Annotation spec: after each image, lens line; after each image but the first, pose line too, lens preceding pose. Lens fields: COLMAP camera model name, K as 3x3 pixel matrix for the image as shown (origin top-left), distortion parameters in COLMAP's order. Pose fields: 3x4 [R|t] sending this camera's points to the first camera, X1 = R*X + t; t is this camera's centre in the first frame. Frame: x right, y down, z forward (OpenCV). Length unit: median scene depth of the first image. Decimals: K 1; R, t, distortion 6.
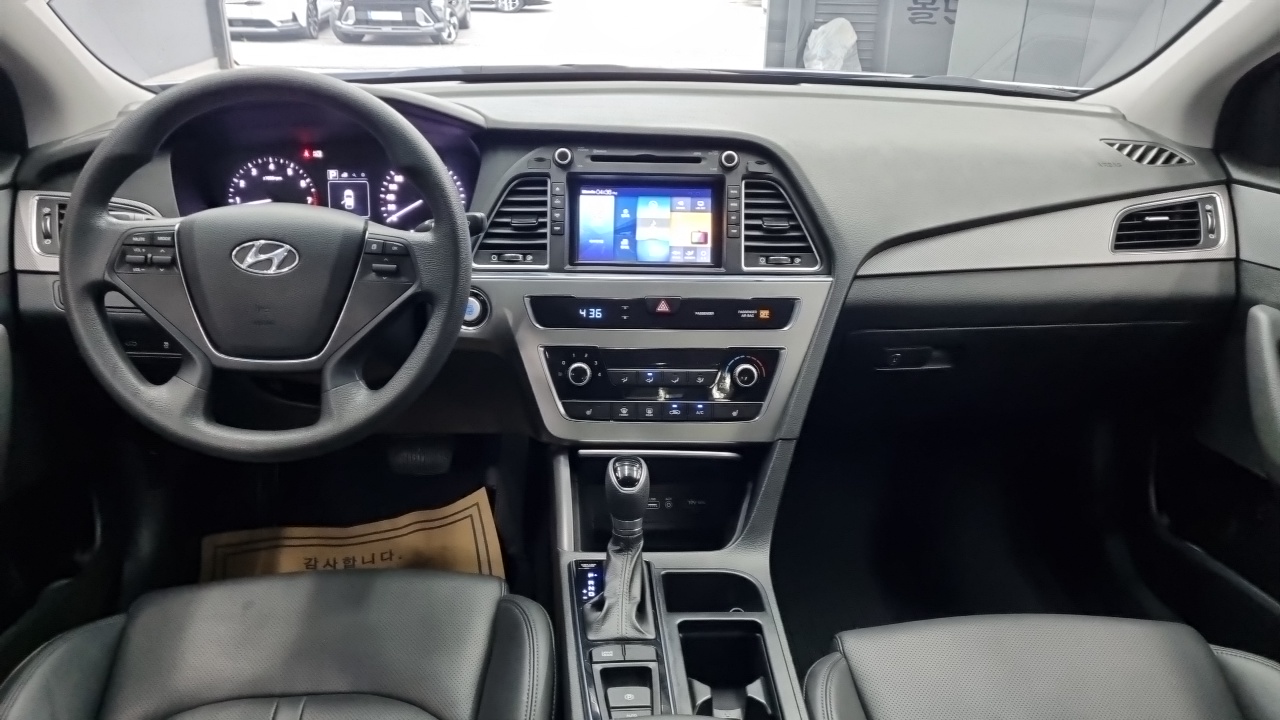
lens RADIAL K [[999.1, 0, 640.0], [0, 999.1, 360.0], [0, 0, 1]] dist [0.004441, -0.002995]
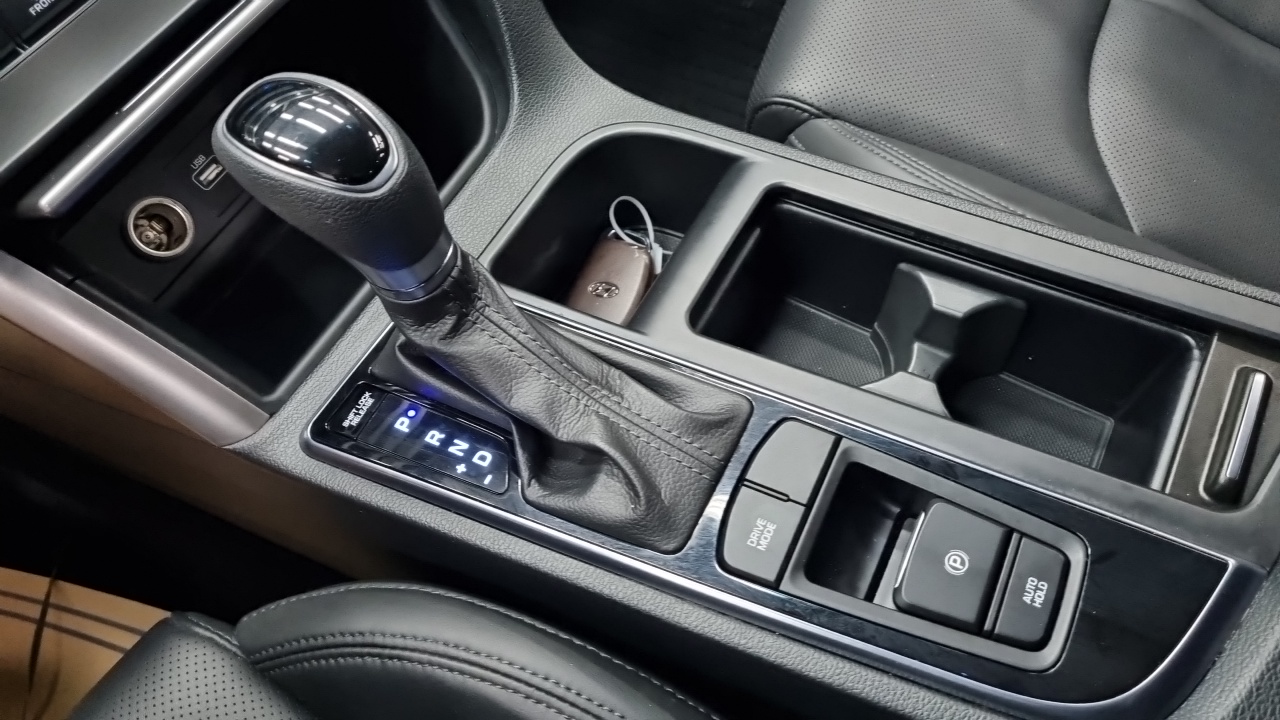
lens RADIAL K [[999.1, 0, 640.0], [0, 999.1, 360.0], [0, 0, 1]] dist [0.004441, -0.002995]
pose [[0.516417, -0.758902, 0.396713, -0.131288], [0.429633, 0.630355, 0.646582, 0.005420], [-0.740762, -0.163465, 0.651576, 0.712927]]
